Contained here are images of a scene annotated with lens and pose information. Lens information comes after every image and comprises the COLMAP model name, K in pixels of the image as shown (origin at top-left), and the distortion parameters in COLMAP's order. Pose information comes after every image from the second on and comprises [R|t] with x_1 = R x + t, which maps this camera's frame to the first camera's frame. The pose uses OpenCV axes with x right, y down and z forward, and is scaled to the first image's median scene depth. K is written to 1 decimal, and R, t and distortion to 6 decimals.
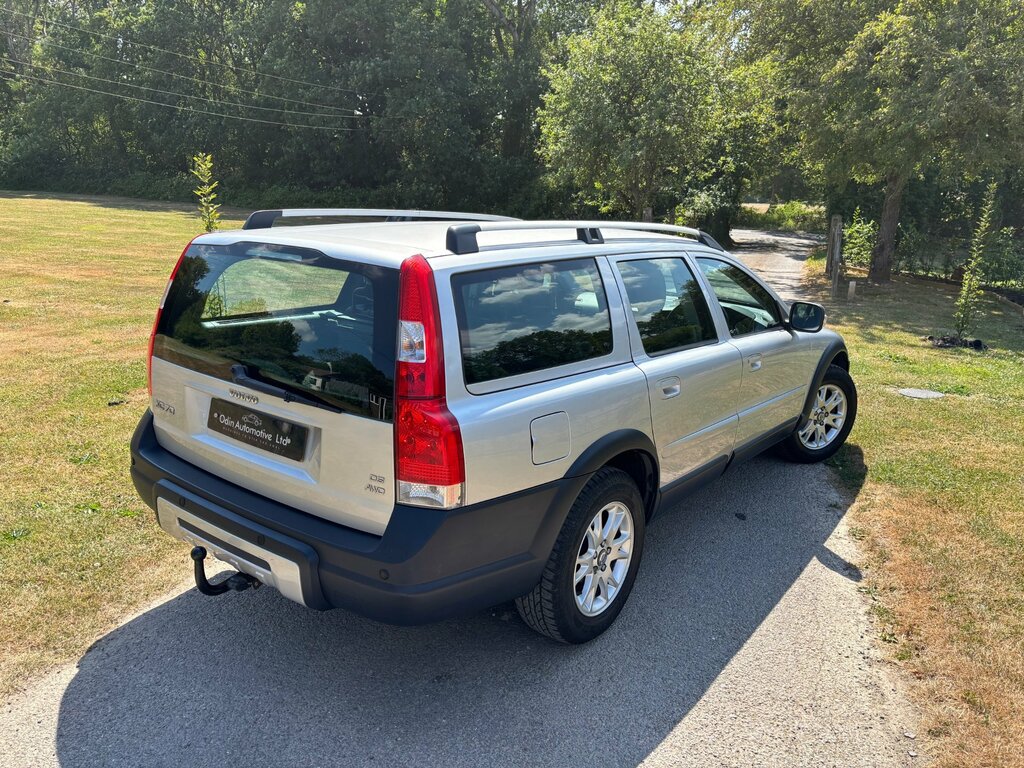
lens RADIAL K [[771.7, 0, 503.8], [0, 771.7, 383.8], [0, 0, 1]] dist [0.069644, -0.072932]
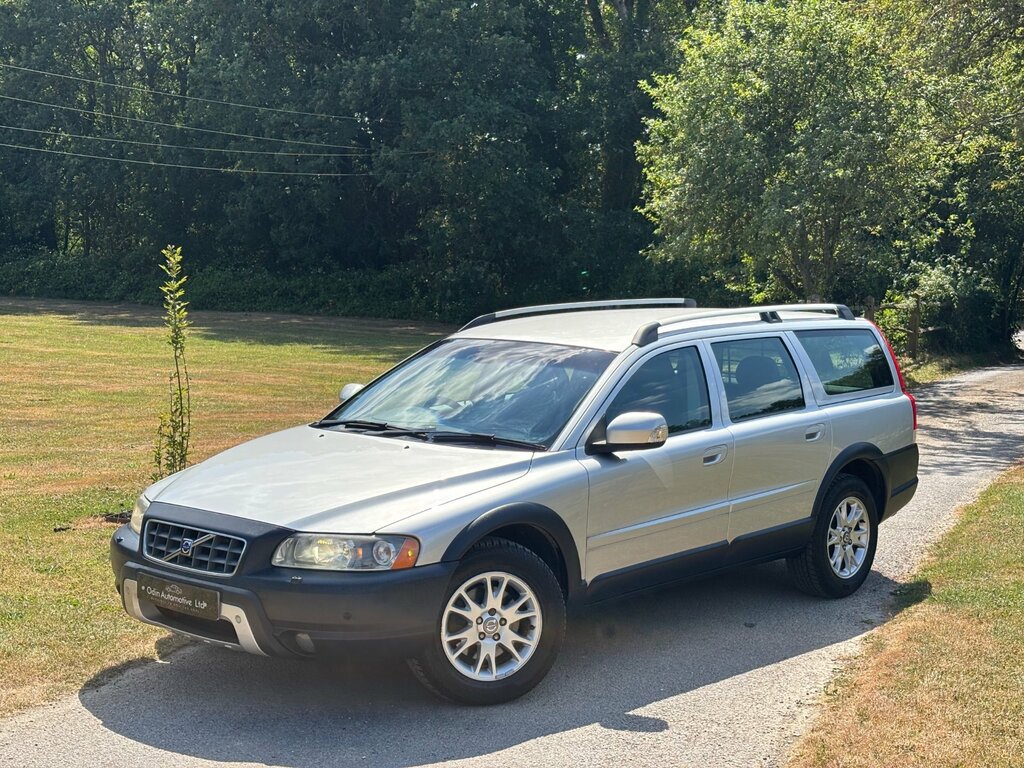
lens RADIAL K [[1514.9, 0, 507.8], [0, 1514.9, 400.2], [0, 0, 1]] dist [0.275708, -0.932973]
pose [[0.996715, -0.010361, -0.080326, 0.159299], [-0.002274, 0.987812, -0.155635, 0.180330], [0.080960, 0.155306, 0.984543, -0.800166]]
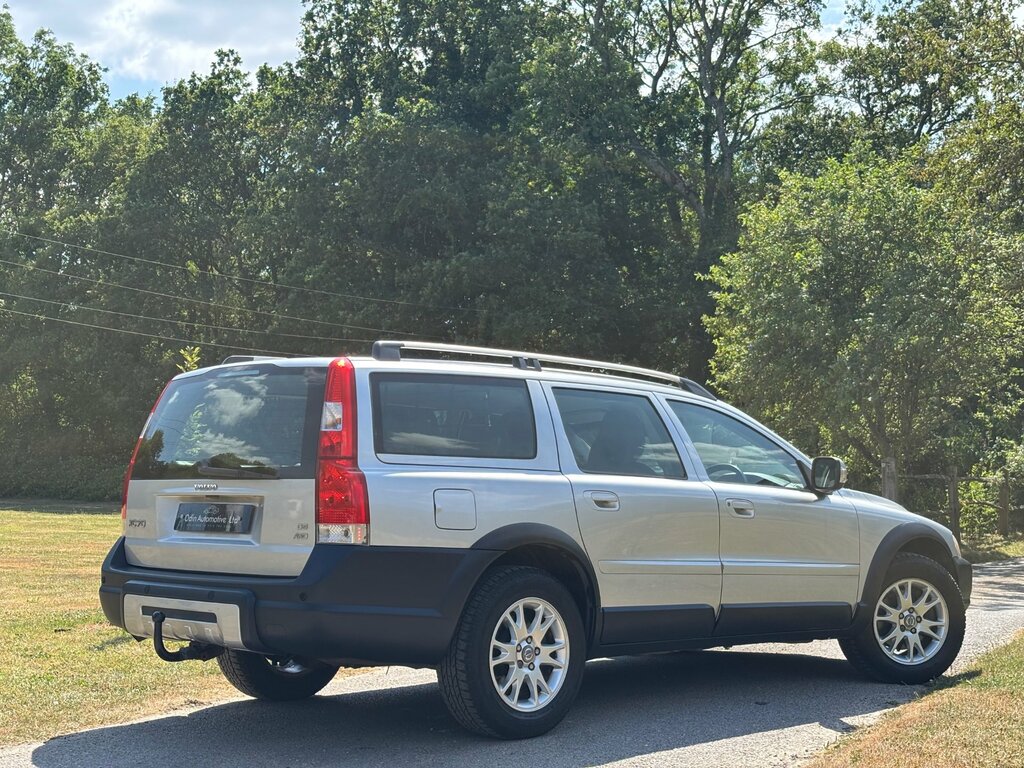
lens RADIAL K [[1519.0, 0, 499.7], [0, 1519.0, 389.8], [0, 0, 1]] dist [0.268091, -0.931603]
pose [[0.988245, -0.036965, -0.148342, 0.270294], [-0.009807, 0.953001, -0.302808, 0.337922], [0.152563, 0.300703, 0.941436, -0.691319]]
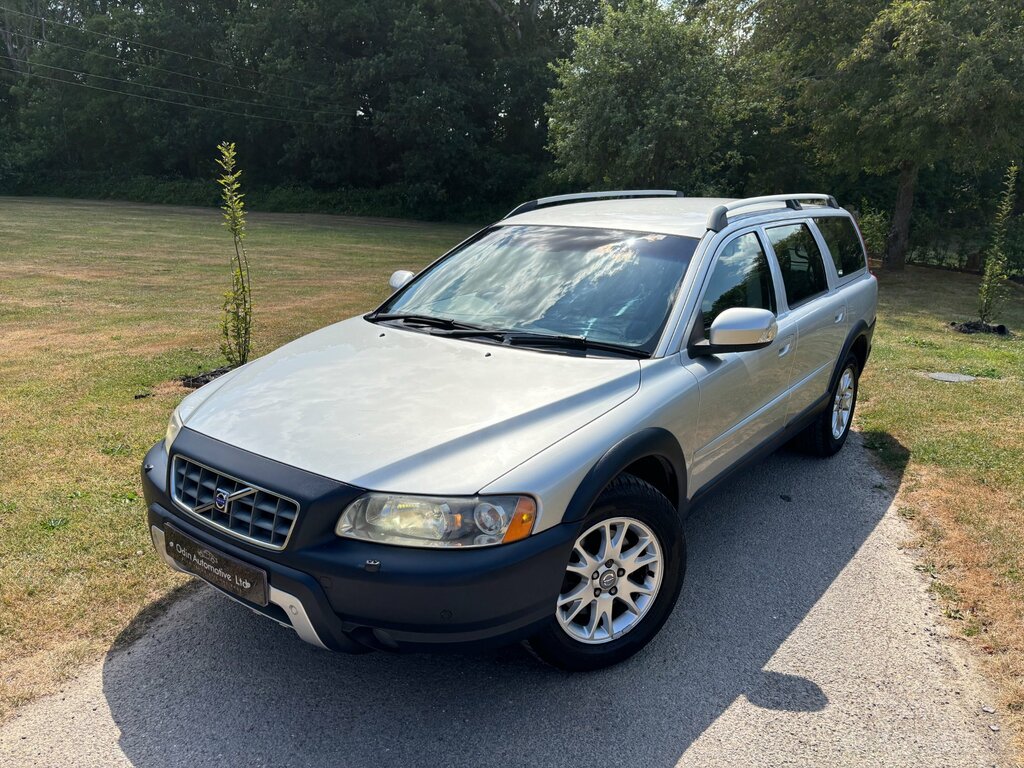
lens RADIAL K [[774.3, 0, 507.8], [0, 774.3, 385.5], [0, 0, 1]] dist [0.057019, -0.059631]
pose [[0.999895, -0.014472, -0.000083, -0.042228], [0.014472, 0.999894, 0.001325, 0.020618], [0.000064, -0.001327, 0.999999, 0.015497]]
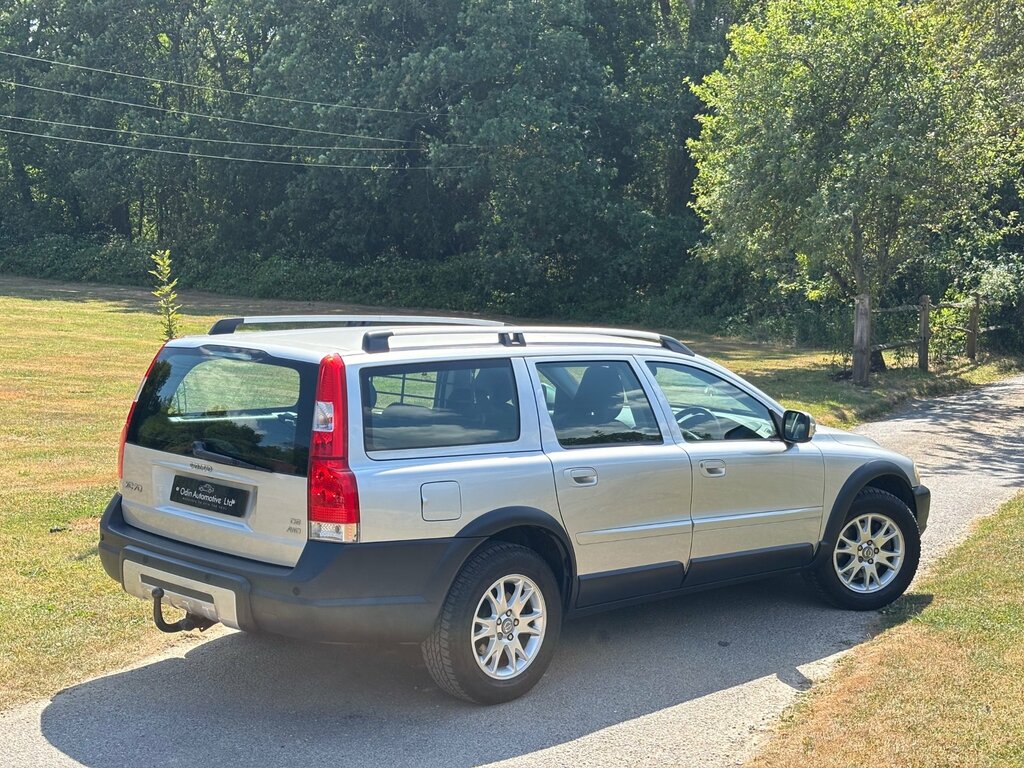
lens RADIAL K [[1518.9, 0, 512.1], [0, 1518.9, 394.6], [0, 0, 1]] dist [0.257334, -0.875520]
pose [[0.991707, 0.004004, -0.128457, 0.273739], [-0.023511, 0.988299, -0.150705, 0.150372], [0.126351, 0.152475, 0.980197, -0.785116]]
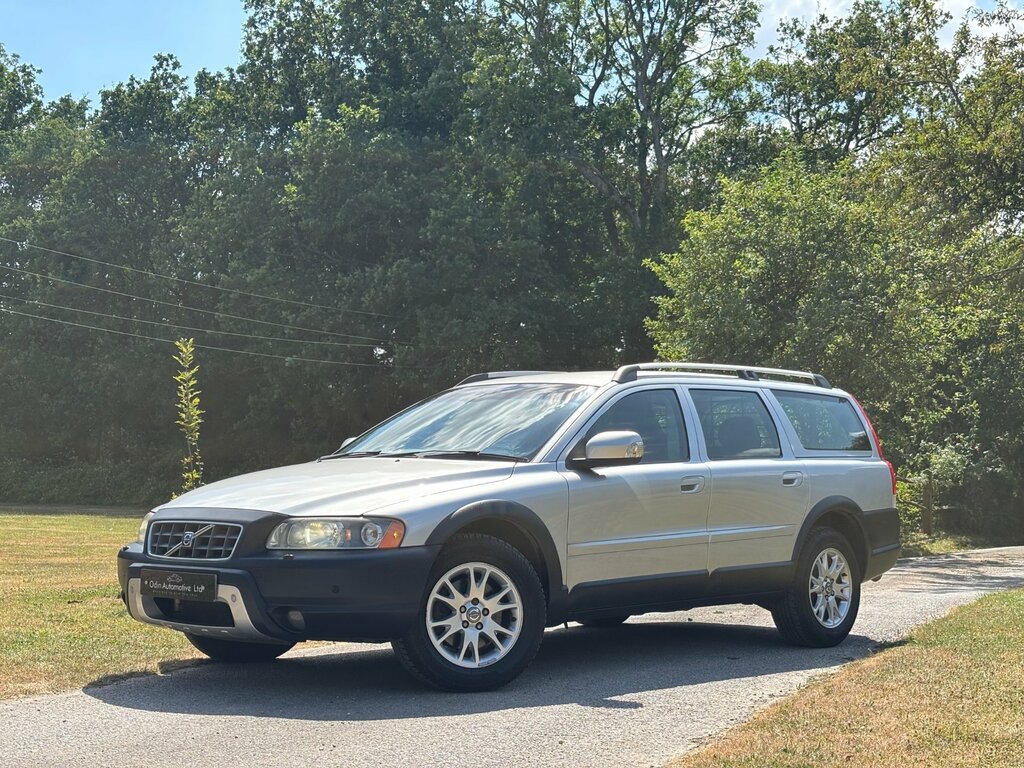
lens RADIAL K [[1514.9, 0, 507.8], [0, 1514.9, 400.2], [0, 0, 1]] dist [0.275708, -0.932973]
pose [[0.994977, -0.030152, -0.095450, 0.208214], [-0.000091, 0.953281, -0.302085, 0.412316], [0.100099, 0.300577, 0.948490, -0.846744]]
